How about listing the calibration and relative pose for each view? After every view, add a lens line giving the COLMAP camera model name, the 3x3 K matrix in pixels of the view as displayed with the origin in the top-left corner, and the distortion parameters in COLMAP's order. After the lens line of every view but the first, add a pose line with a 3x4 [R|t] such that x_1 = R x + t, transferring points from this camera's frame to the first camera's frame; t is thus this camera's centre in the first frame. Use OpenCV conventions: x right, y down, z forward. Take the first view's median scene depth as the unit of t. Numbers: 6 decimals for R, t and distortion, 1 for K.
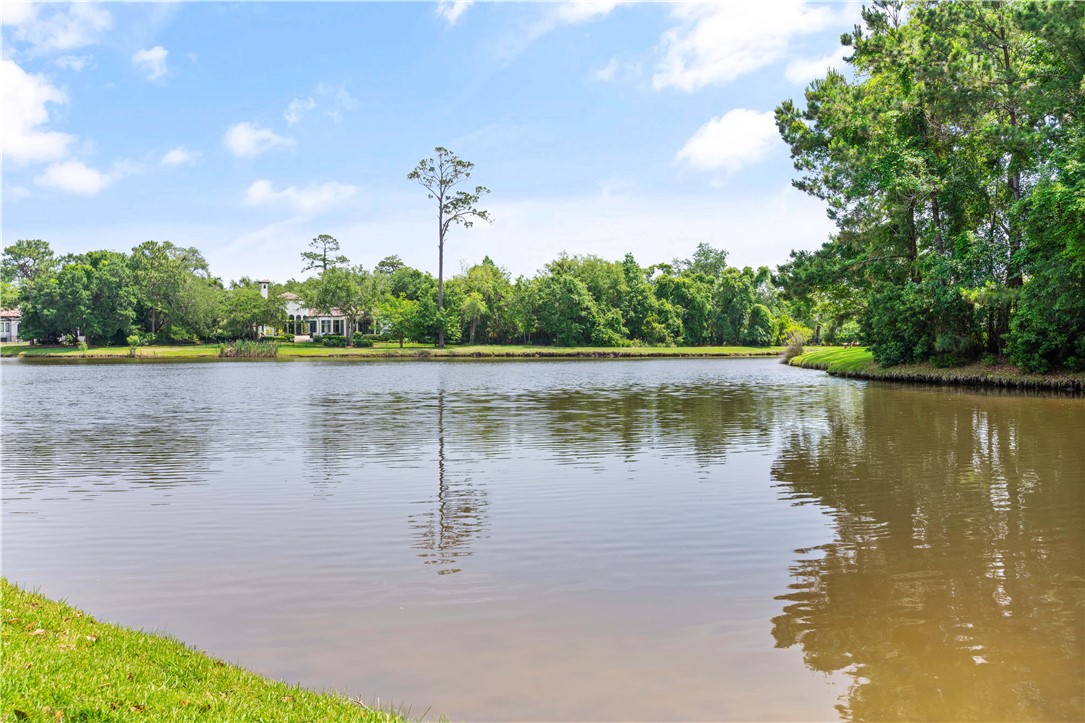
lens RADIAL K [[870.0, 0, 544.3], [0, 870.0, 359.7], [0, 0, 1]] dist [0.000144, -0.009280]
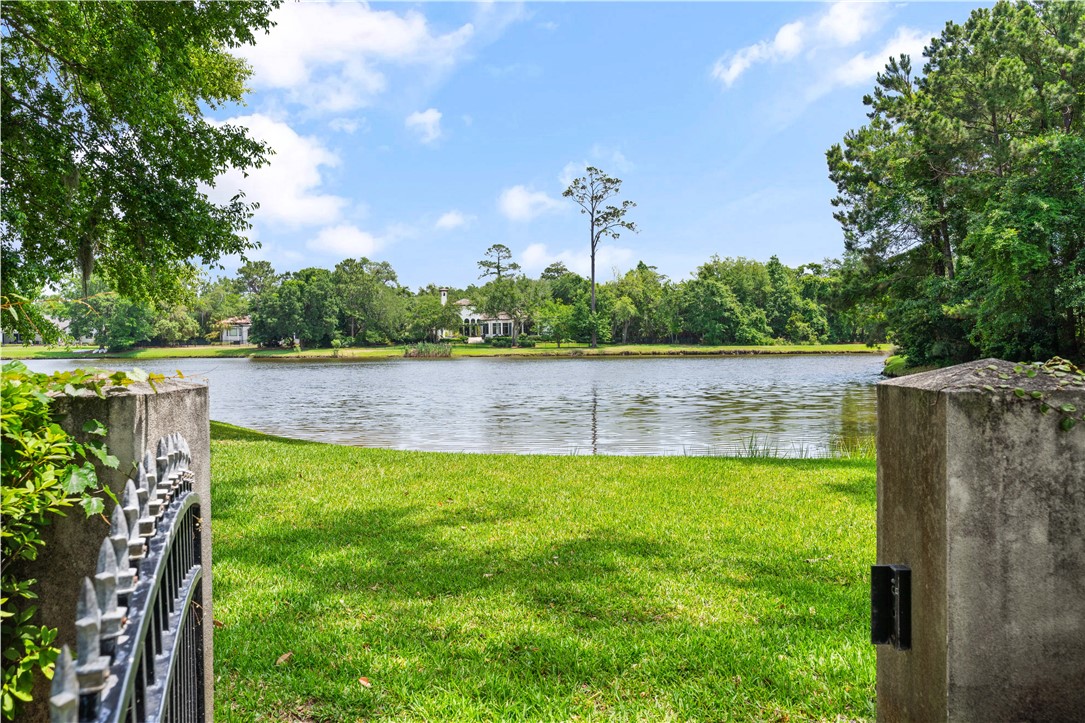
lens RADIAL K [[870.0, 0, 542.1], [0, 870.0, 364.3], [0, 0, 1]] dist [0.000144, -0.009280]
pose [[0.976784, -0.002816, -0.214208, 0.053423], [0.005174, 0.999932, 0.010450, -0.004057], [0.214164, -0.011315, 0.976732, -0.096061]]
